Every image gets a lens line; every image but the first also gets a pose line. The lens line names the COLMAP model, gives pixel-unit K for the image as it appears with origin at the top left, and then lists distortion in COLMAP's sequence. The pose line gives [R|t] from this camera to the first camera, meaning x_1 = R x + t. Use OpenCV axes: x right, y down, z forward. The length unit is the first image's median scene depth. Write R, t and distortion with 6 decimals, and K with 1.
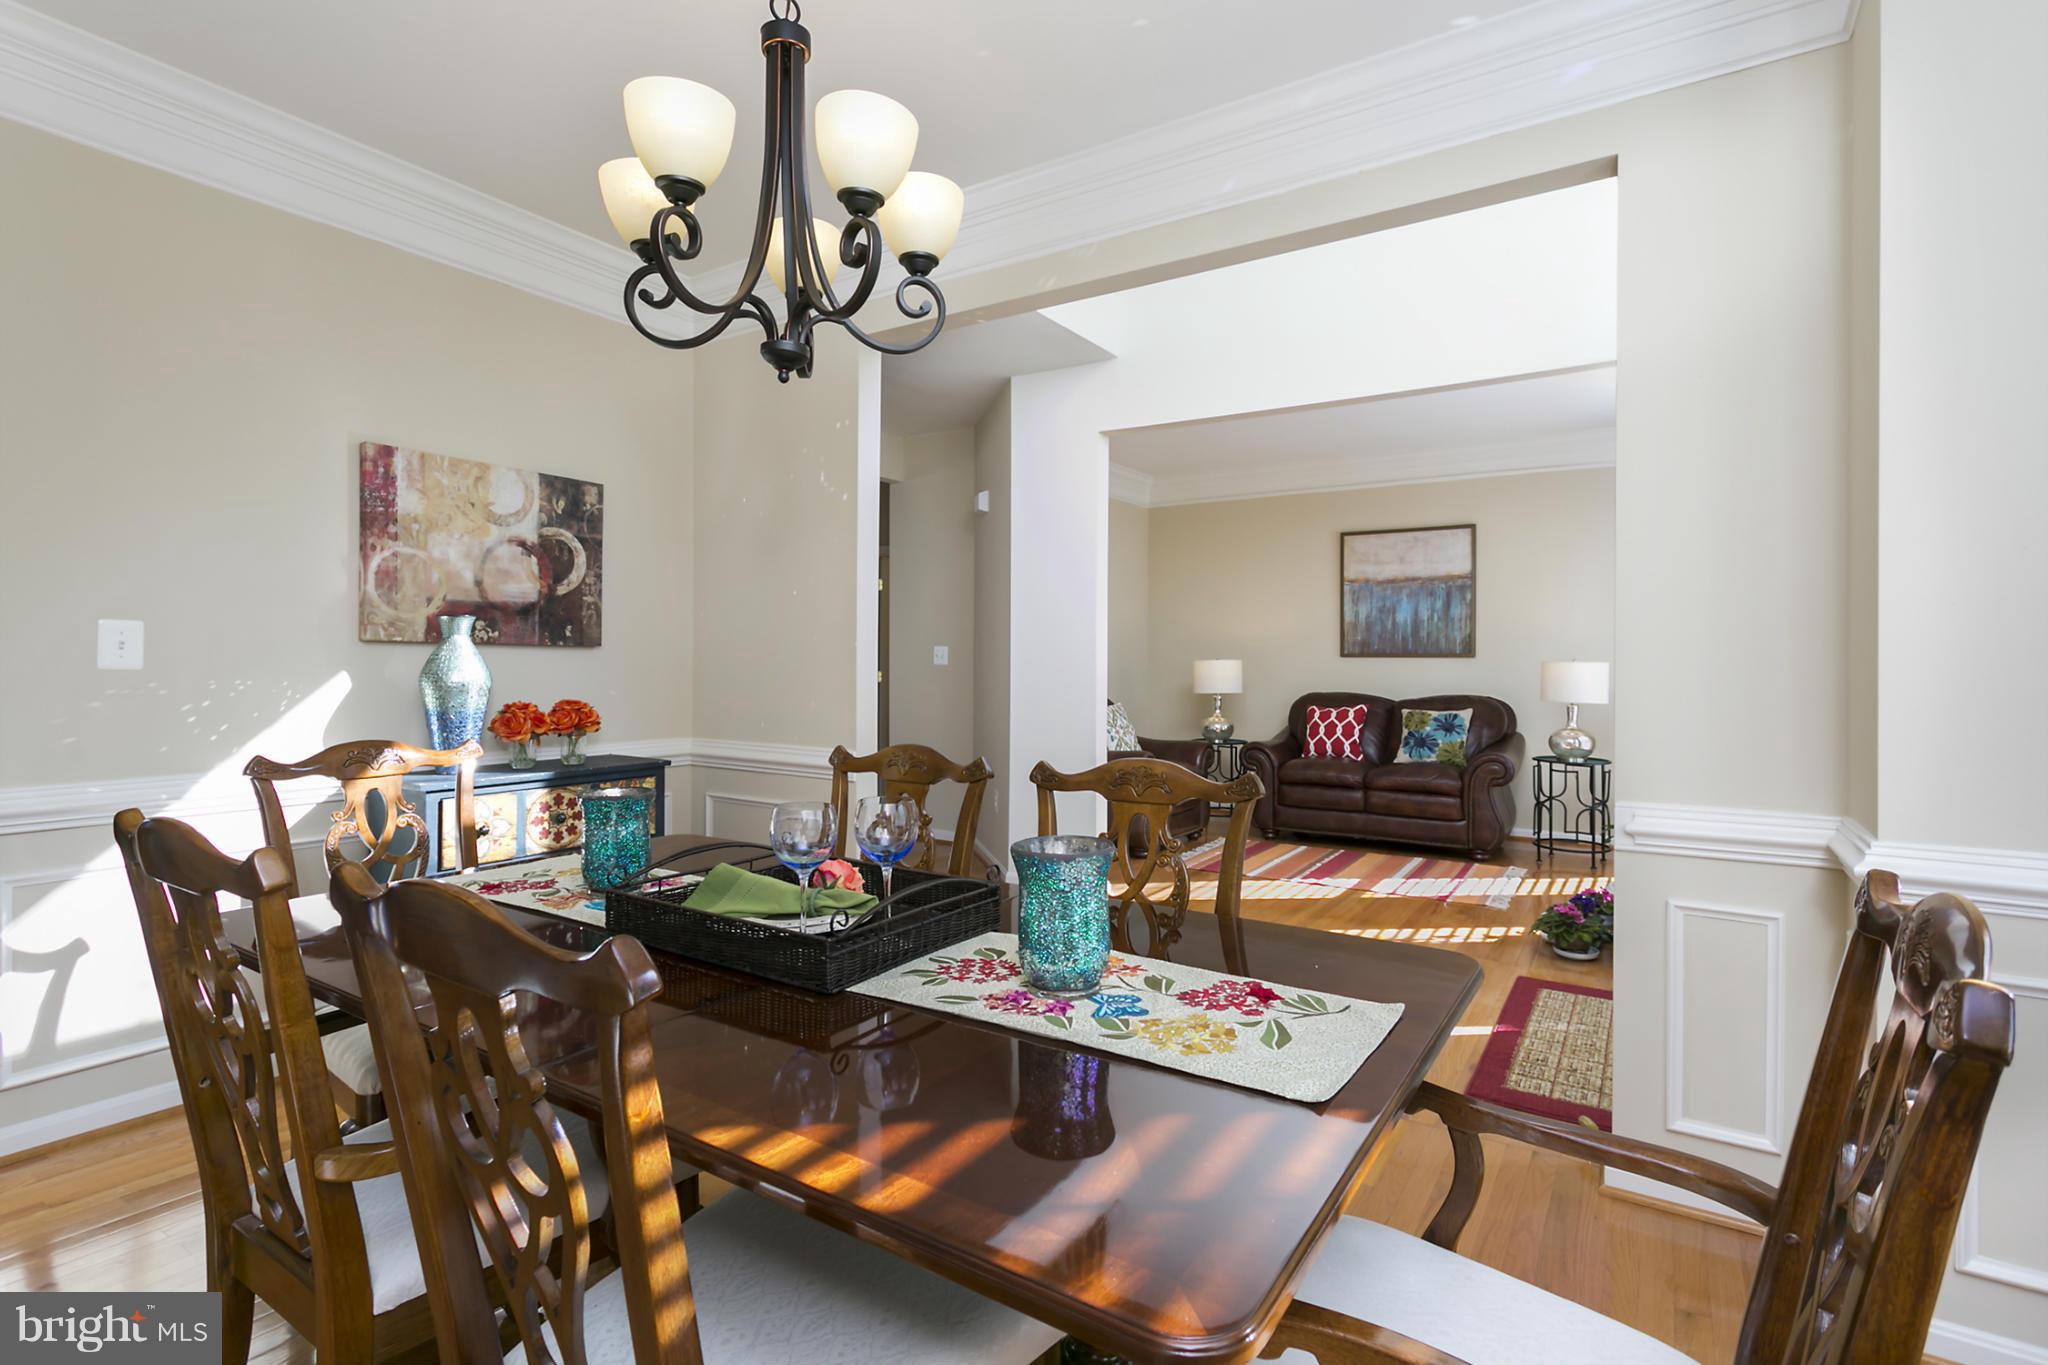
lens RADIAL K [[970.2, 0, 1027.0], [0, 970.2, 665.6], [0, 0, 1]] dist [0.000187, 0.000287]
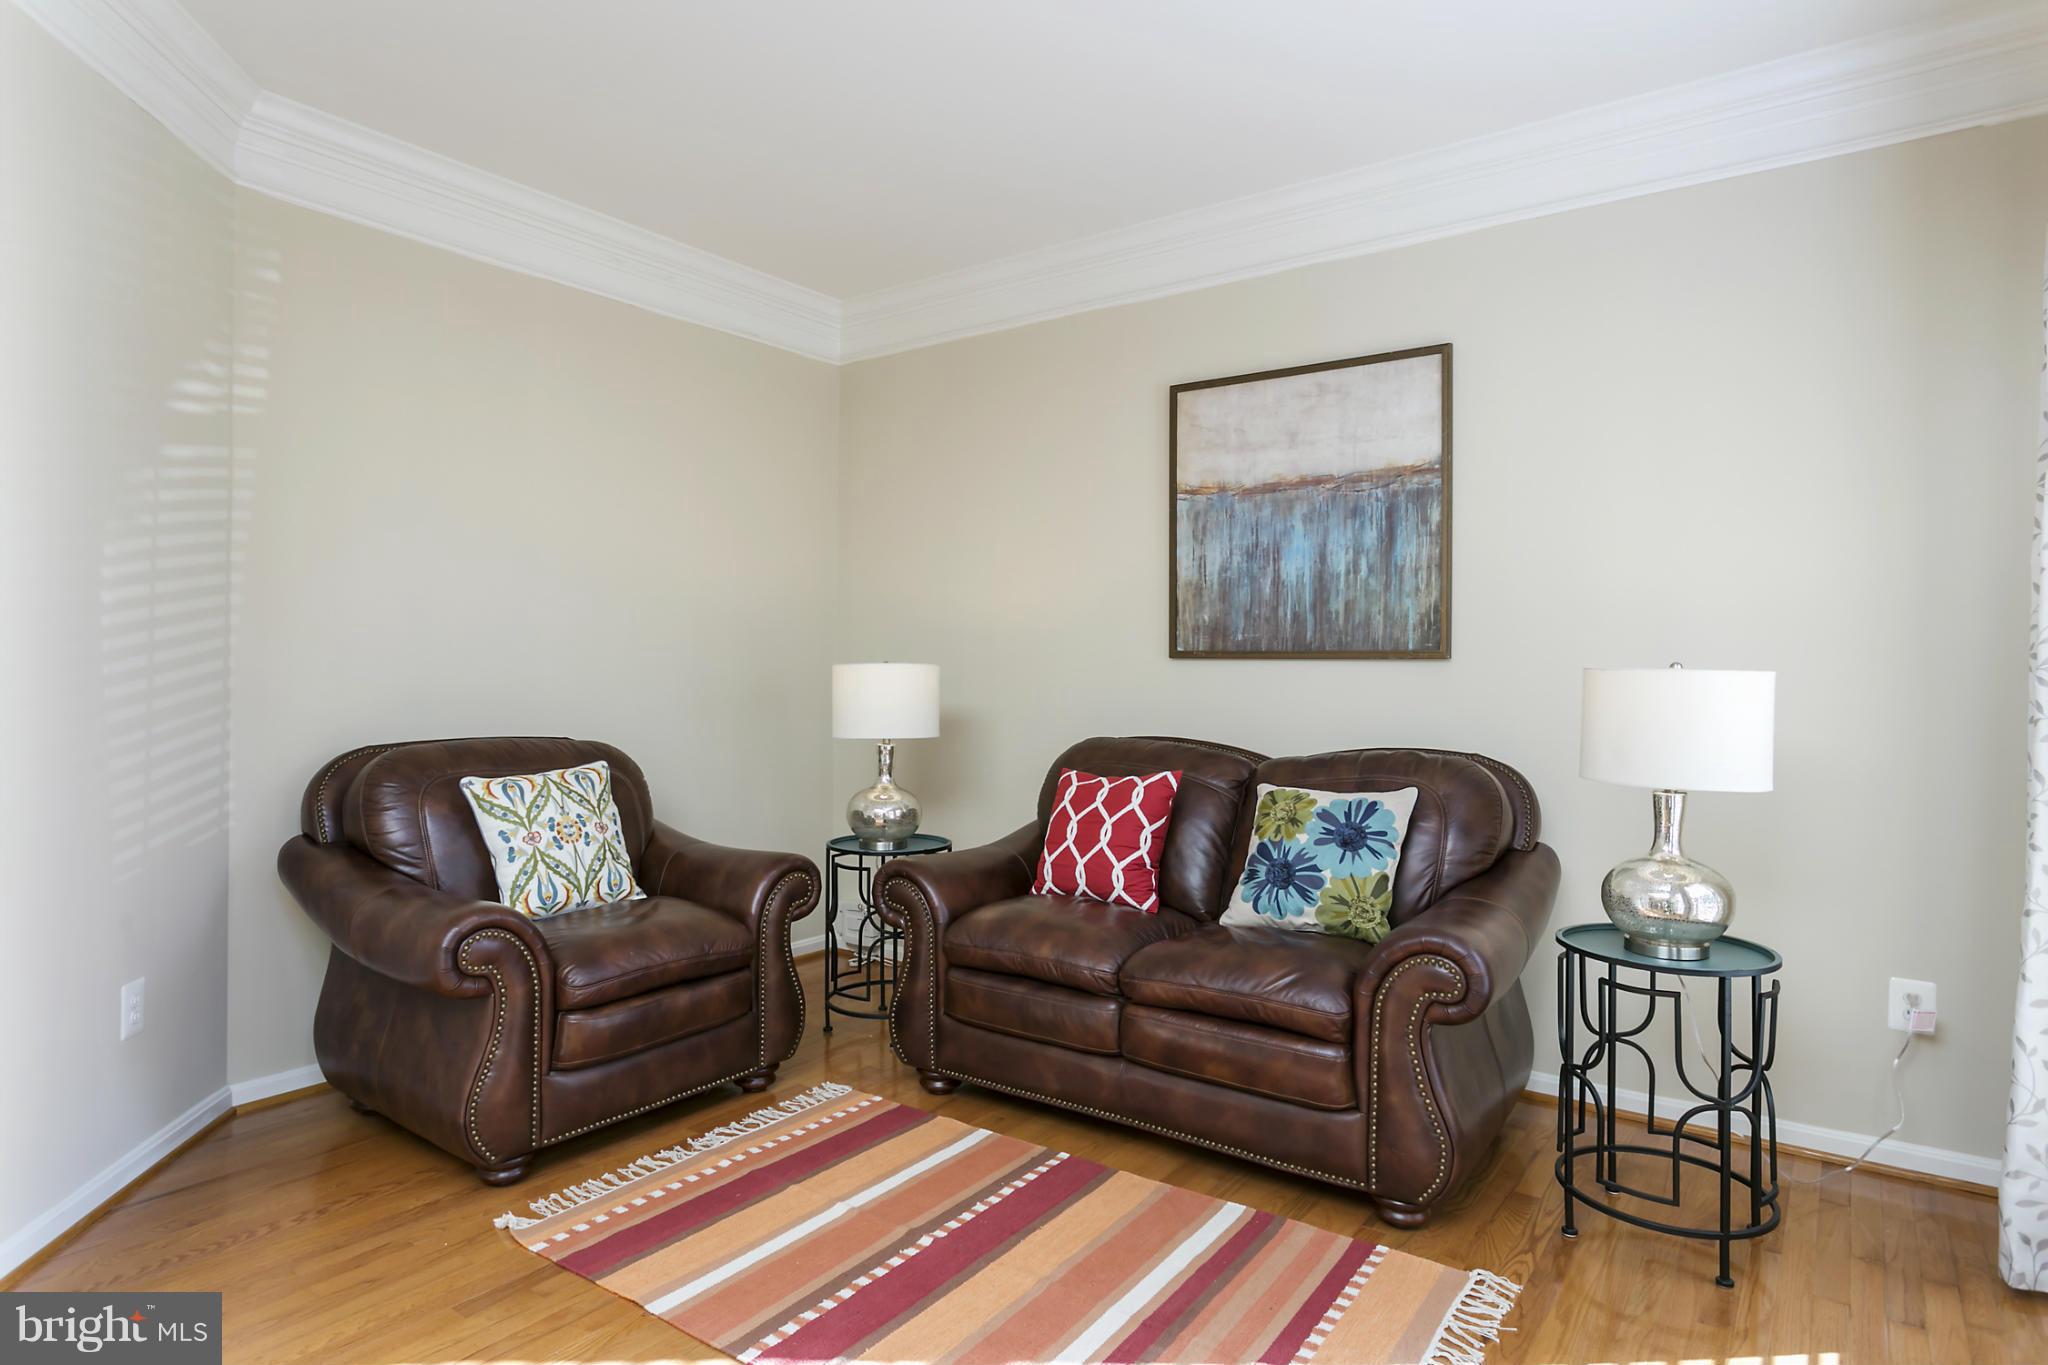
lens RADIAL K [[1123.1, 0, 1024.0], [0, 1123.1, 682.5], [0, 0, 1]] dist [-0.004603, 0.001668]
pose [[0.998955, 0.003920, -0.045526, 0.306301], [-0.003612, 0.999970, 0.006847, -0.001126], [0.045551, -0.006675, 0.998940, 0.515001]]
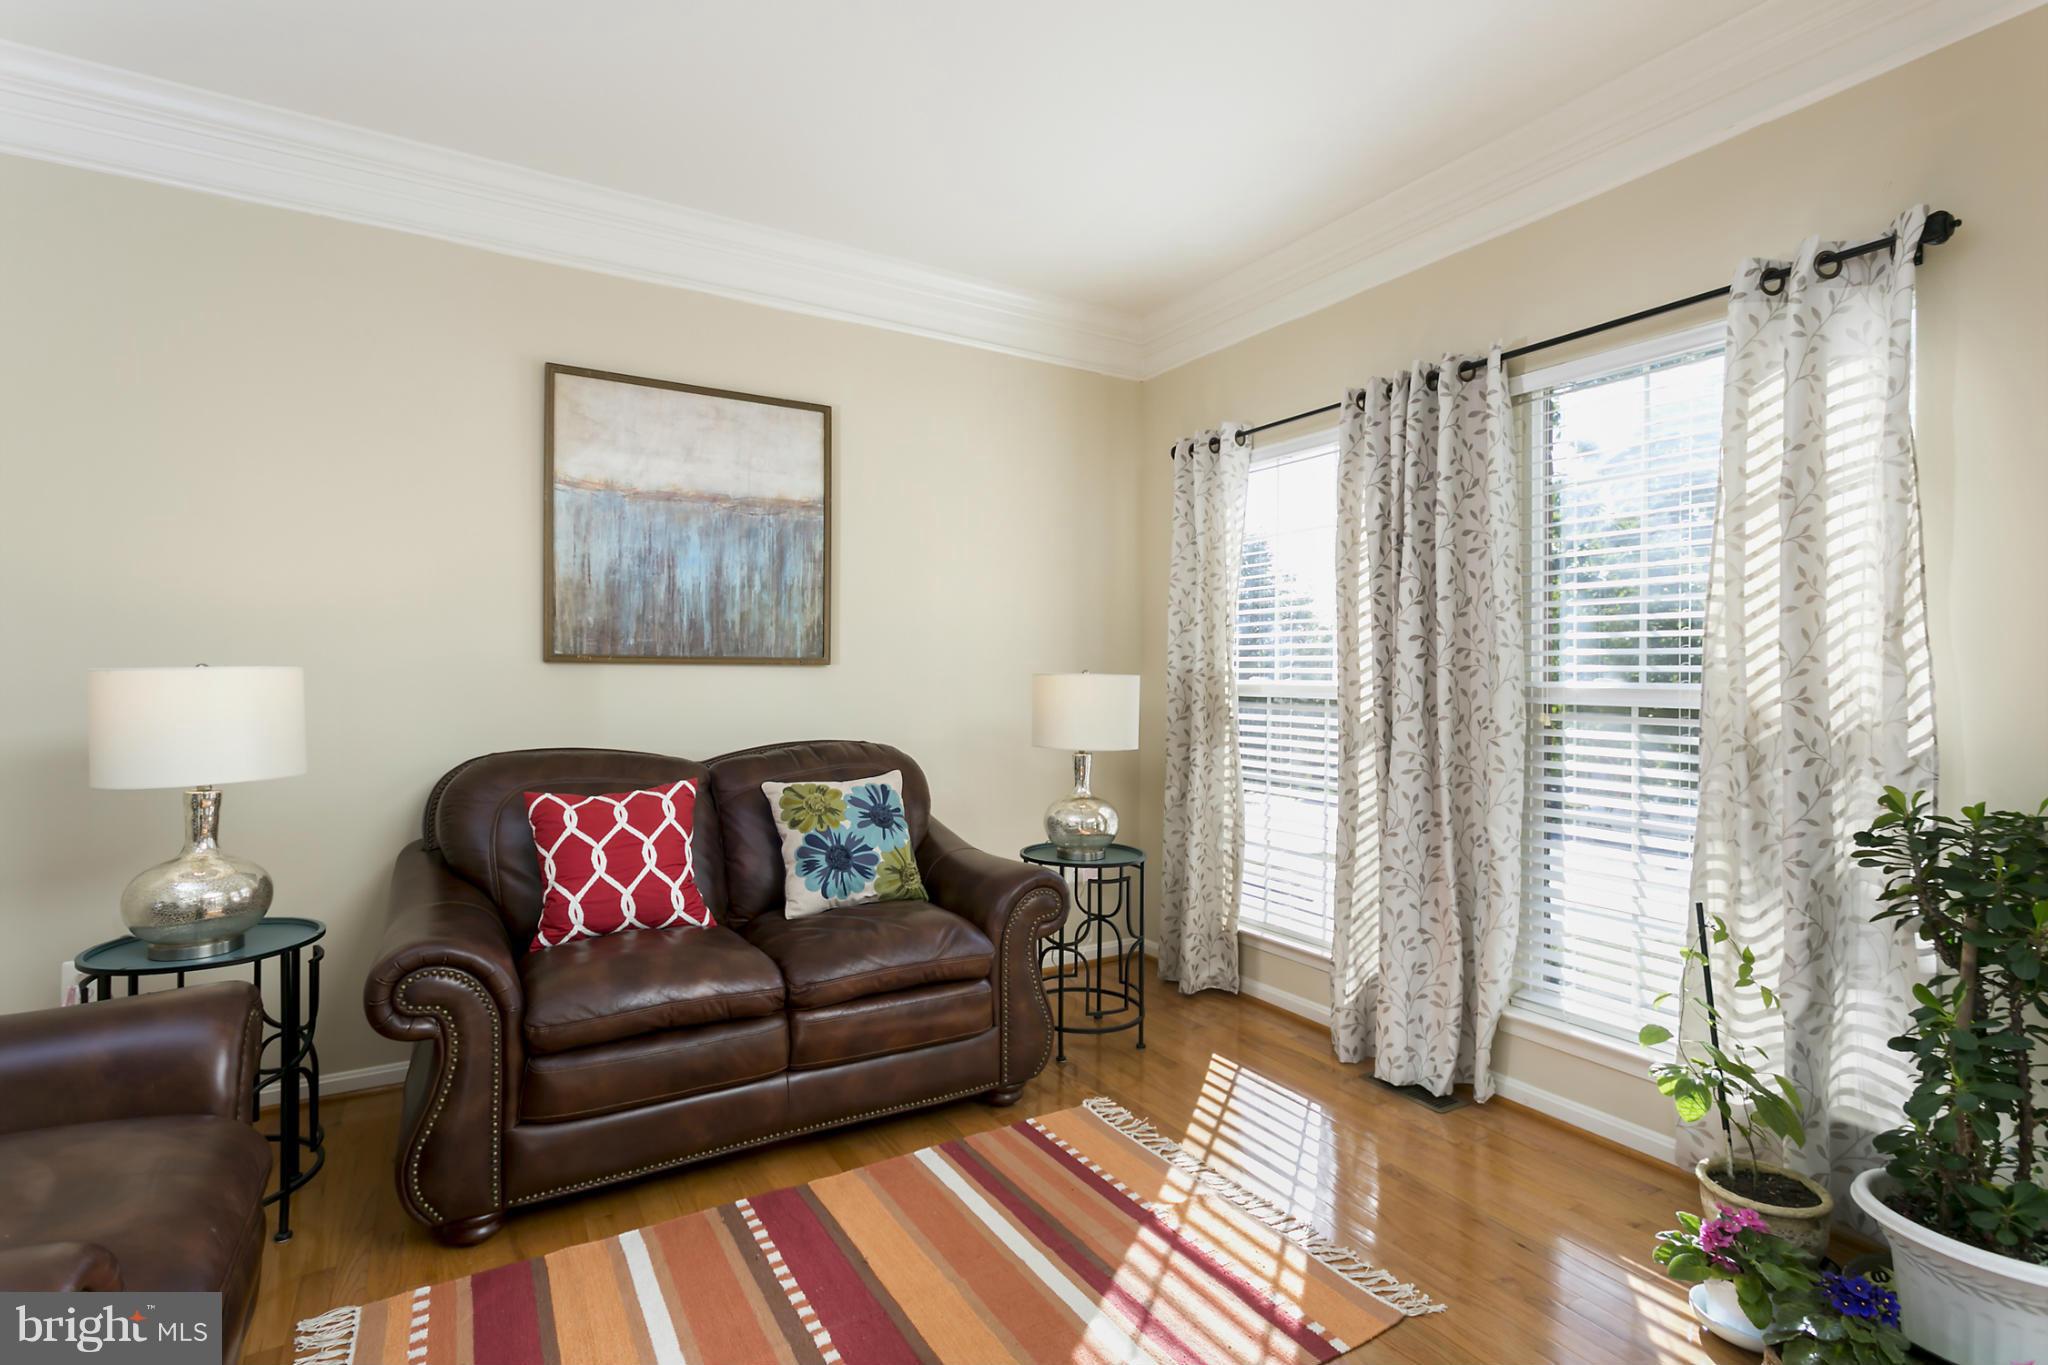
lens RADIAL K [[959.2, 0, 1000.3], [0, 959.2, 682.3], [0, 0, 1]] dist [0.003383, 0.000987]
pose [[0.457731, -0.006965, 0.889063, 0.051546], [0.002295, 0.999975, 0.006653, -0.002935], [-0.889088, -0.001005, 0.457736, 0.702185]]
